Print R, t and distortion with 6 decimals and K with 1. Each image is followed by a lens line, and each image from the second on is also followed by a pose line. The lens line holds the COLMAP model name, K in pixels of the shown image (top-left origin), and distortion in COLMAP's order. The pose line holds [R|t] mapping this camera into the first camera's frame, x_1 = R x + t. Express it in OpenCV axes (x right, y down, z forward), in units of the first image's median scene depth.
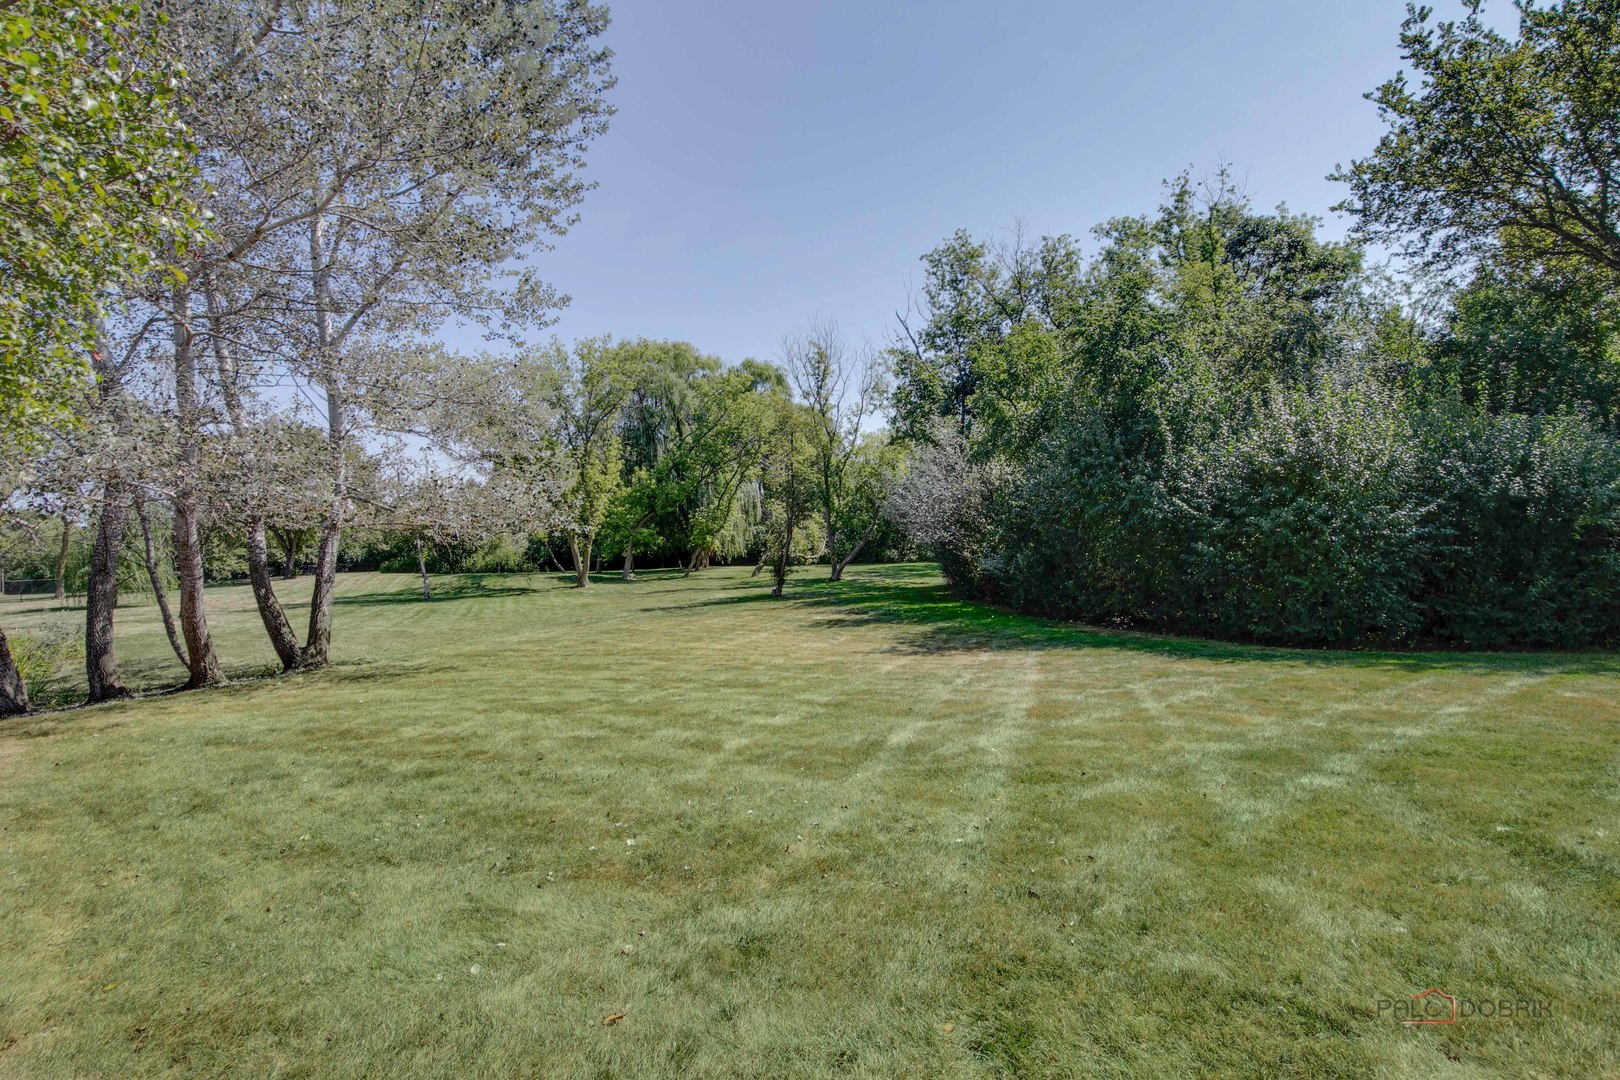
lens RADIAL K [[744.6, 0, 810.4], [0, 744.6, 538.7], [0, 0, 1]] dist [-0.002363, 0.002280]
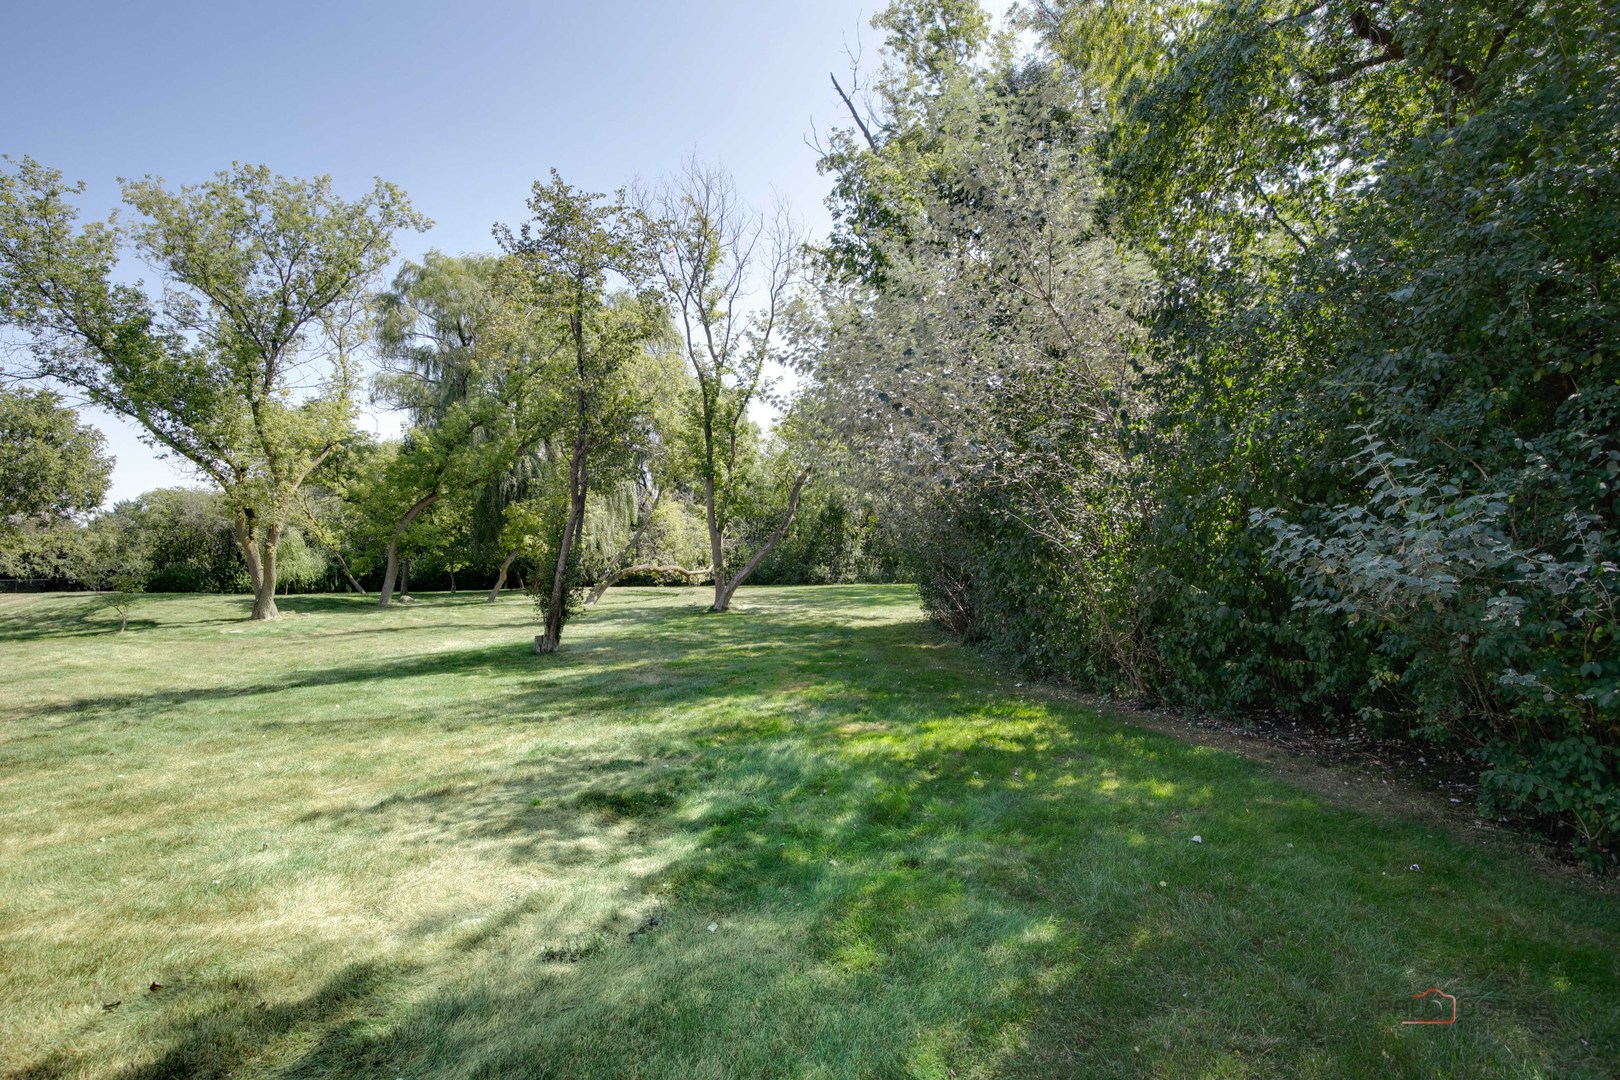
lens RADIAL K [[744.6, 0, 810.4], [0, 744.6, 545.8], [0, 0, 1]] dist [-0.002363, 0.002280]
pose [[0.995689, 0.016183, 0.091336, 0.048085], [-0.013910, 0.999579, -0.025466, 0.019787], [-0.091709, 0.024086, 0.995494, 0.420356]]
